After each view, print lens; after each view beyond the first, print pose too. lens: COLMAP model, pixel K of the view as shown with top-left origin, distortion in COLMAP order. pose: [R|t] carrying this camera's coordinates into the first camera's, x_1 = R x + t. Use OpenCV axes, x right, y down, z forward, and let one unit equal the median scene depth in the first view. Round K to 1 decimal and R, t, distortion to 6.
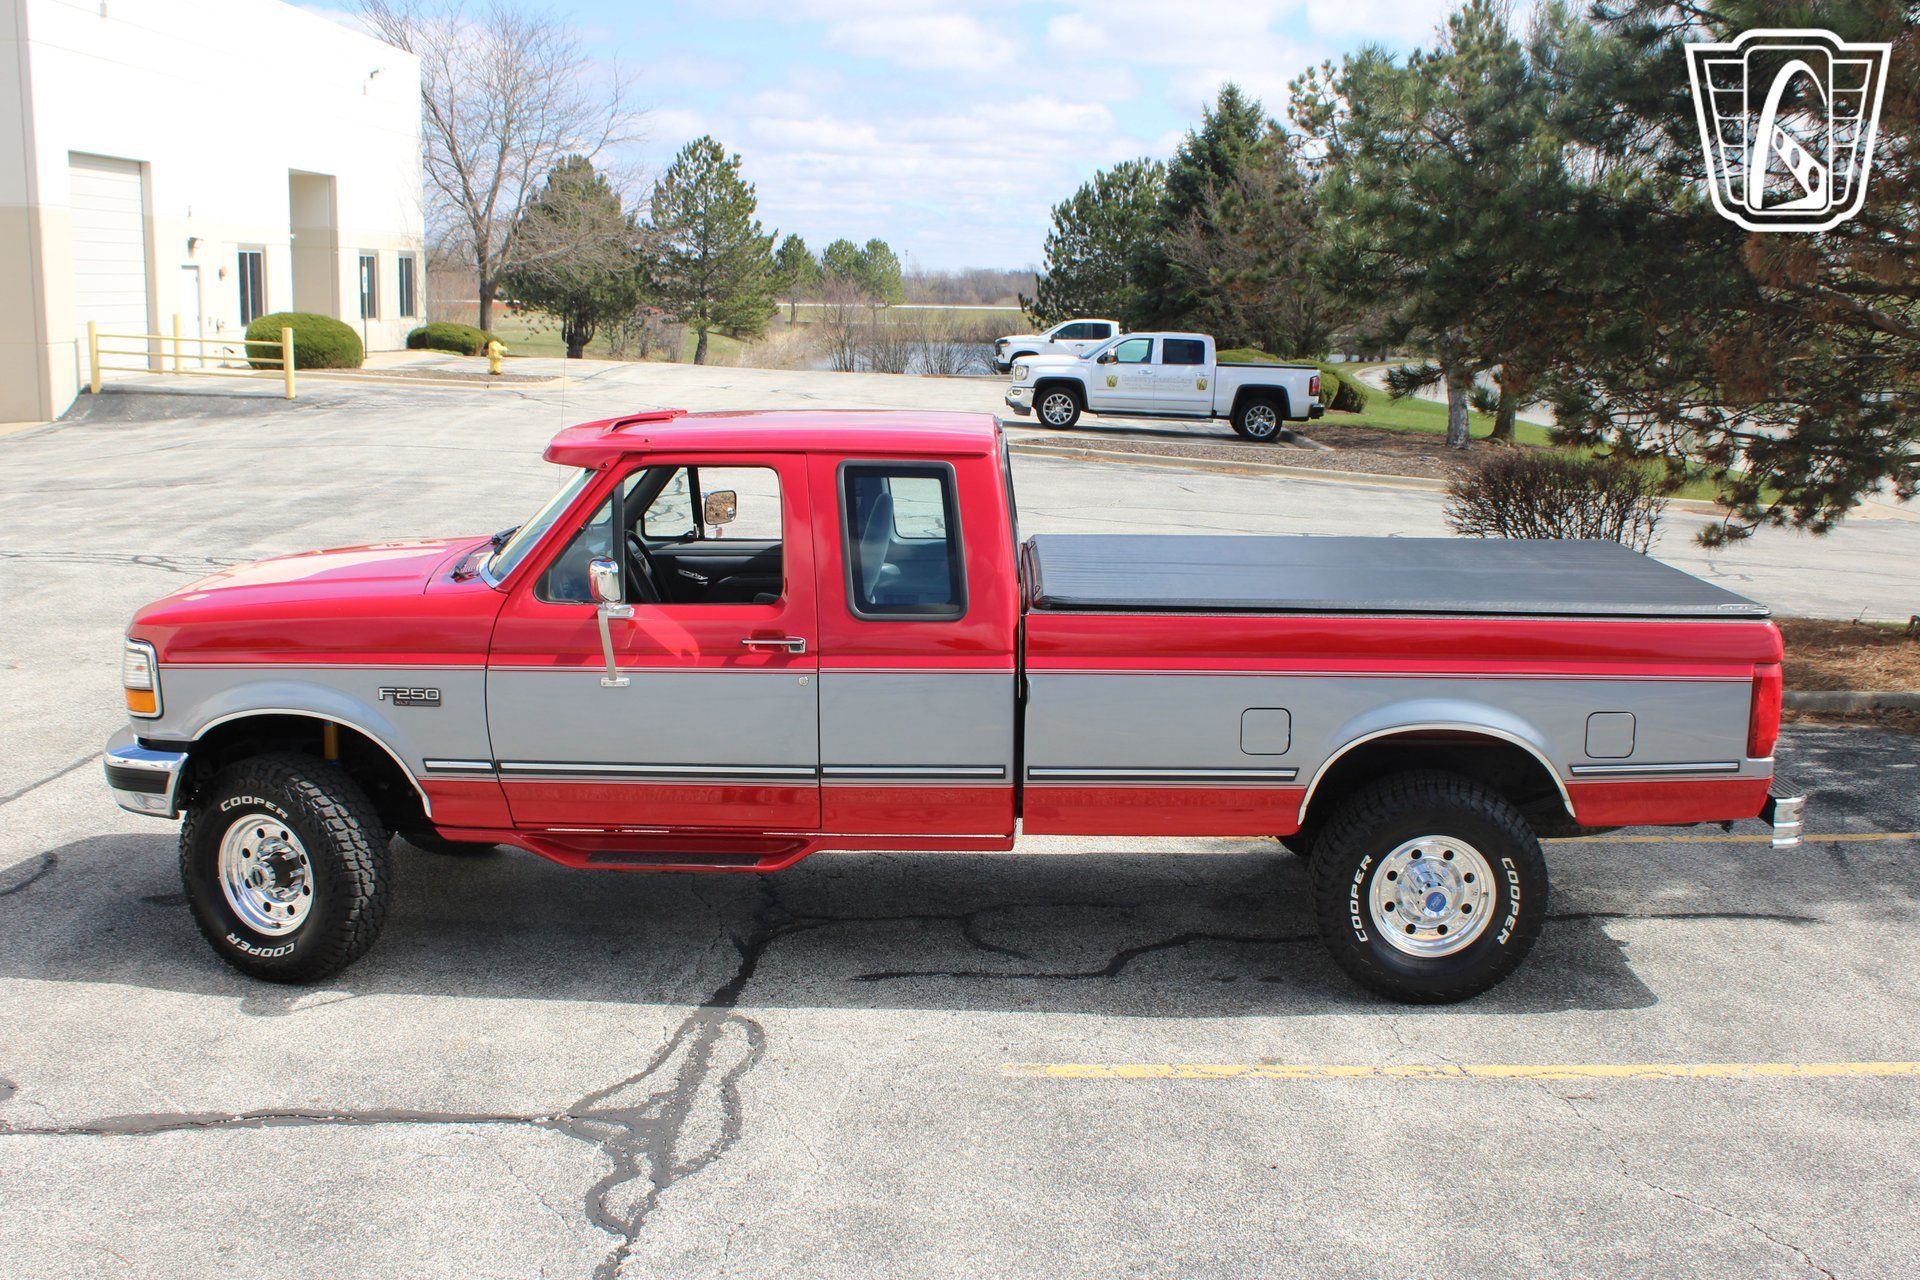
lens RADIAL K [[1971.6, 0, 957.7], [0, 1971.6, 644.5], [0, 0, 1]] dist [-0.113970, 0.108373]
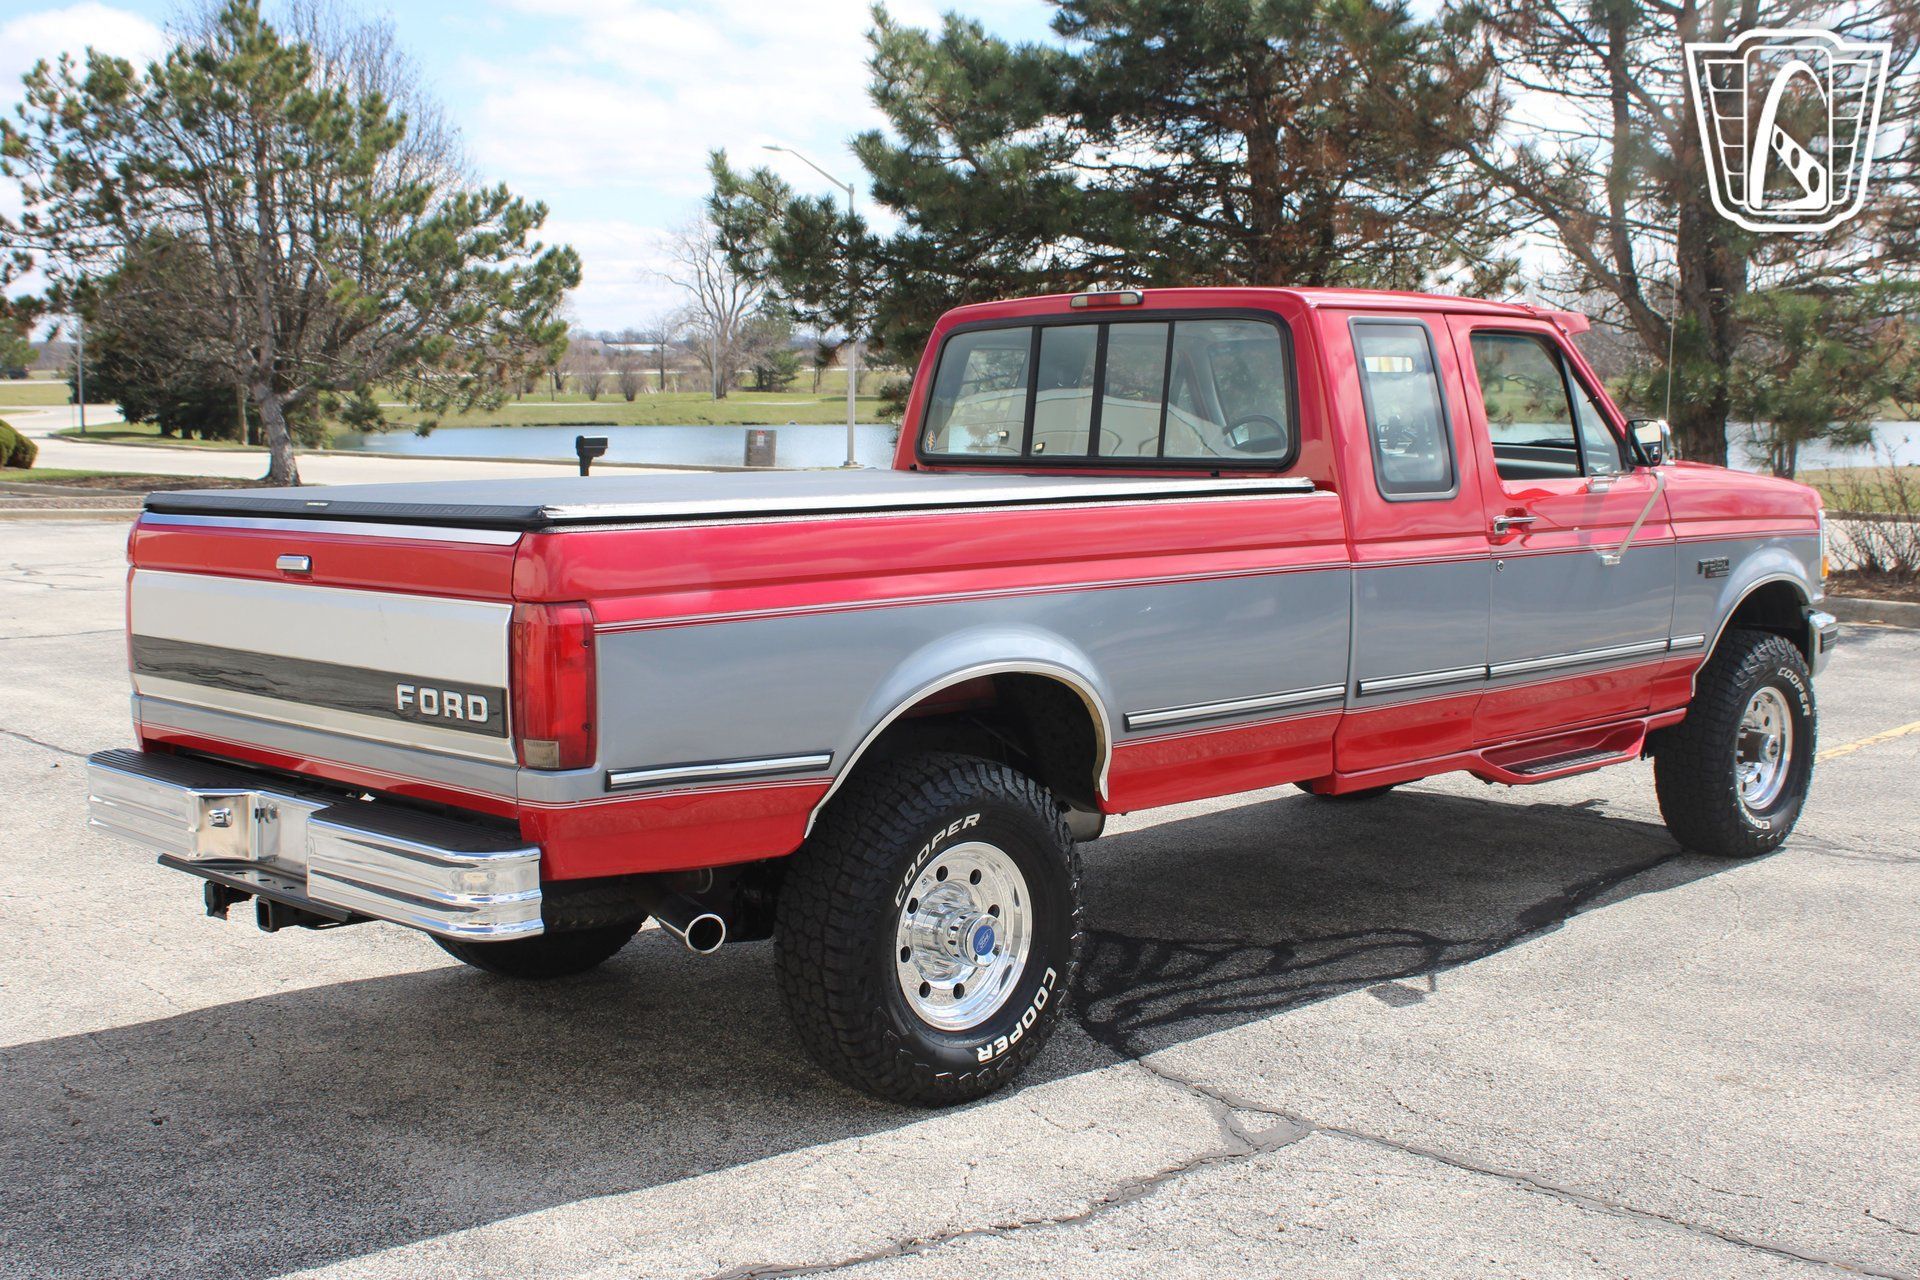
lens RADIAL K [[2242.9, 0, 958.2], [0, 2242.9, 640.1], [0, 0, 1]] dist [-0.076067, 0.064896]
pose [[0.704305, -0.107130, 0.701768, -1.285024], [0.142452, 0.989768, 0.008129, 0.031175], [-0.695458, 0.094243, 0.712360, 0.266084]]
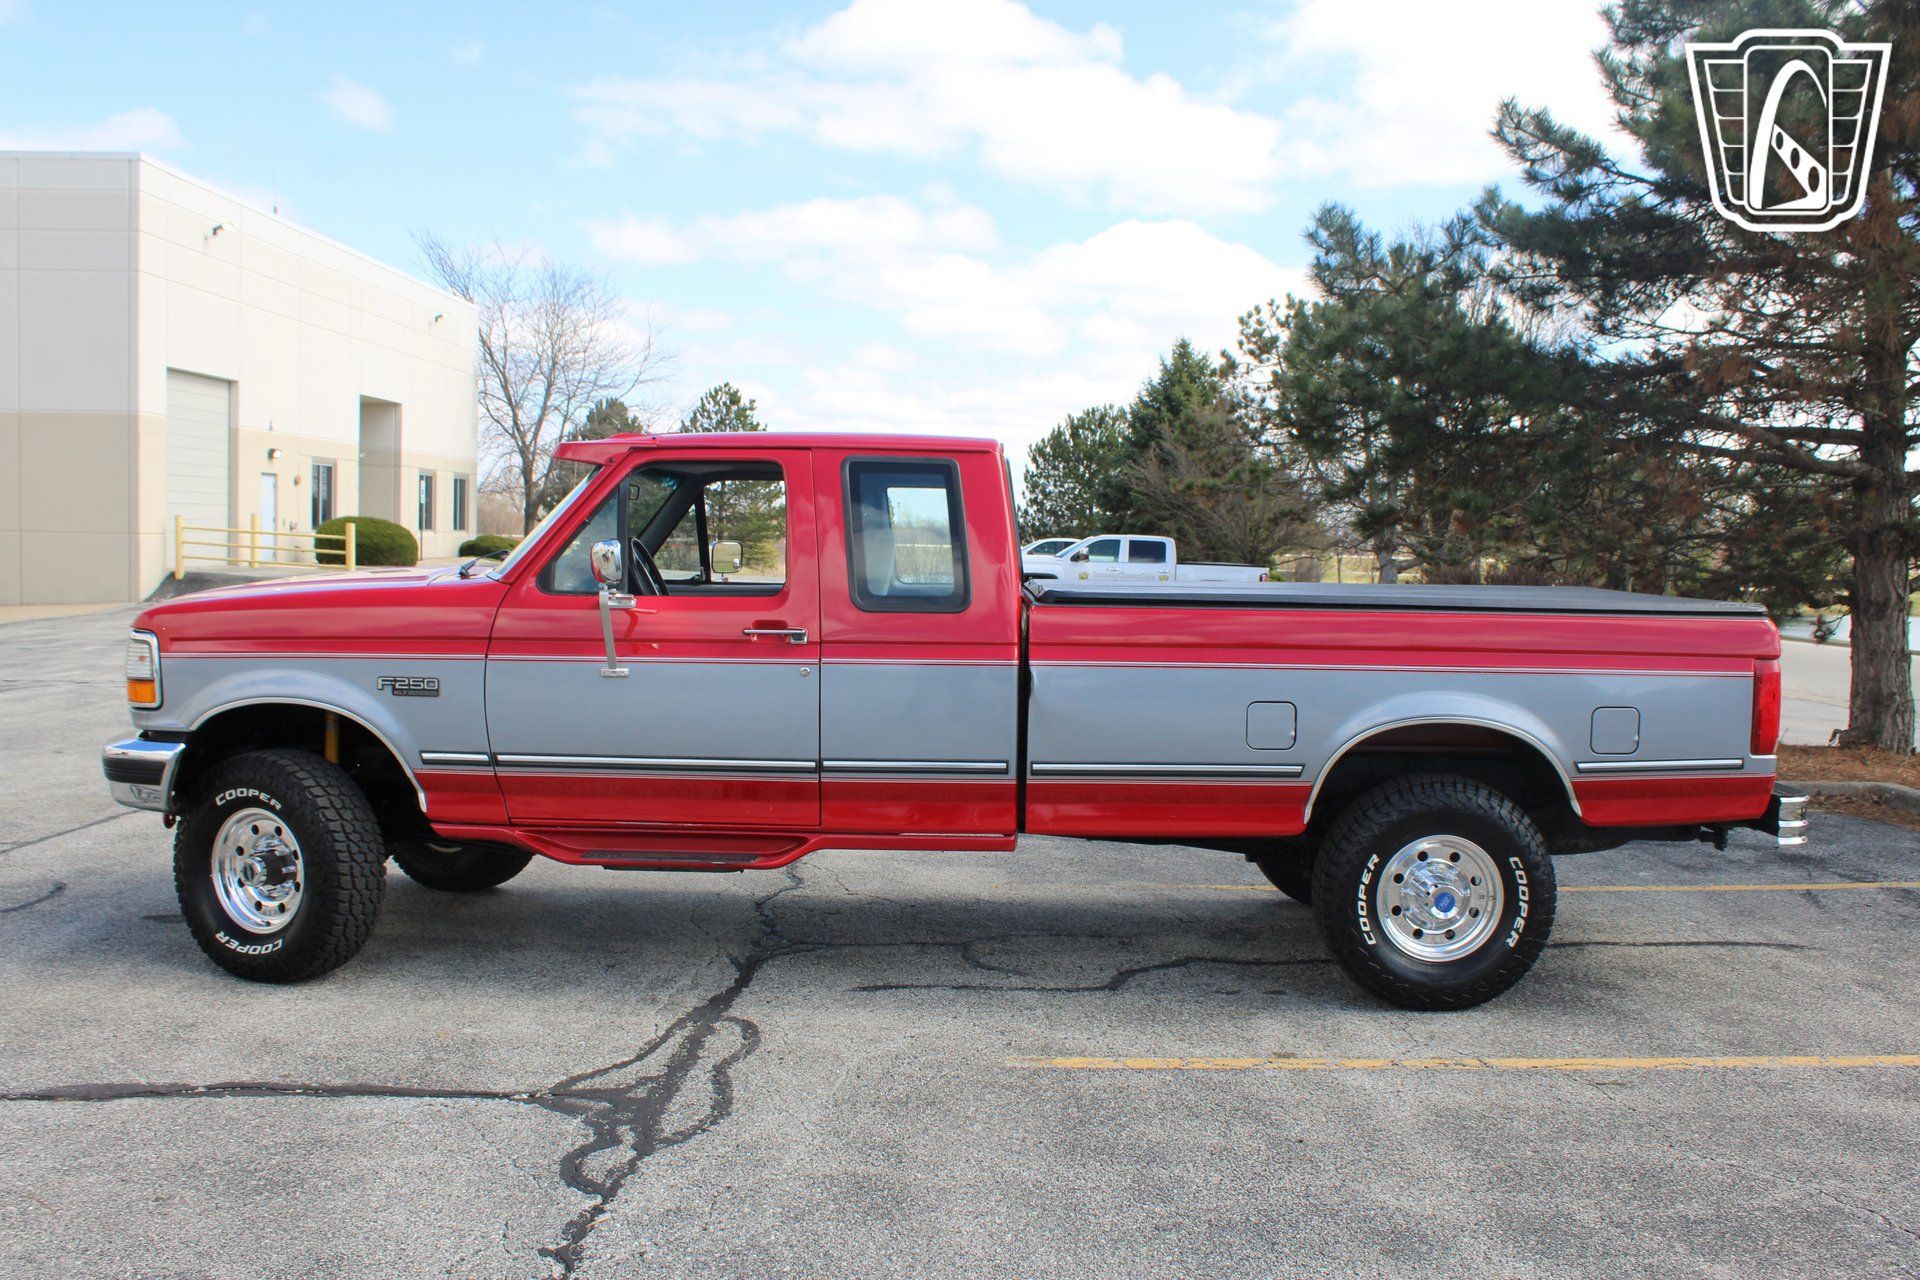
lens RADIAL K [[1733.8, 0, 957.1], [0, 1733.8, 644.8], [0, 0, 1]] dist [-0.142876, 0.126280]
pose [[0.999937, 0.007320, 0.008462, -0.009132], [-0.006285, 0.993184, -0.116391, 0.103921], [-0.009256, 0.116330, 0.993167, 0.130890]]
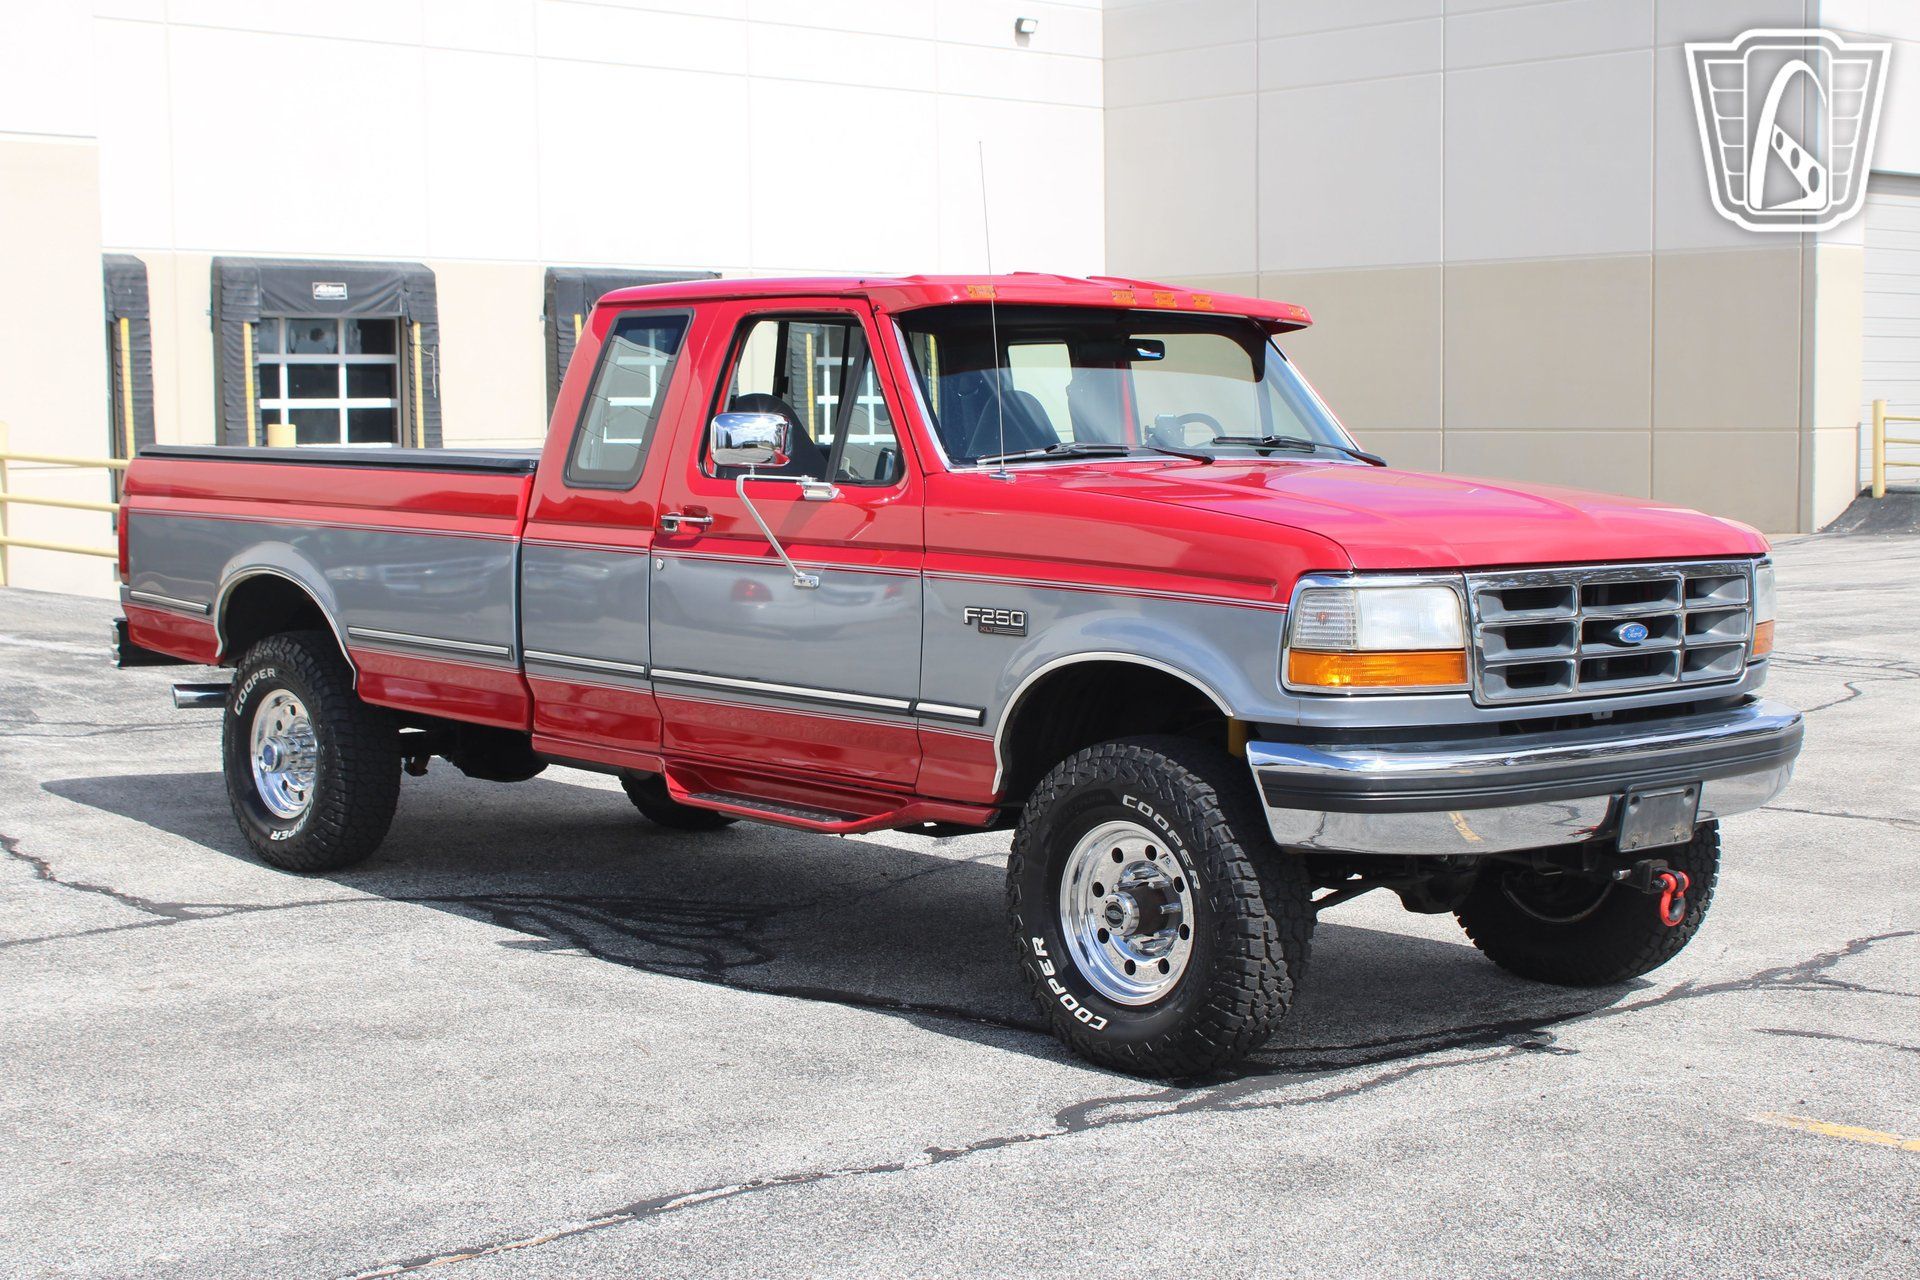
lens RADIAL K [[2878.8, 0, 957.5], [0, 2878.8, 645.2], [0, 0, 1]] dist [-0.033078, 0.045905]
pose [[0.692173, 0.035859, -0.720841, 0.518310], [-0.109607, 0.992403, -0.055880, 0.127473], [0.713361, 0.117687, 0.690845, 0.057323]]
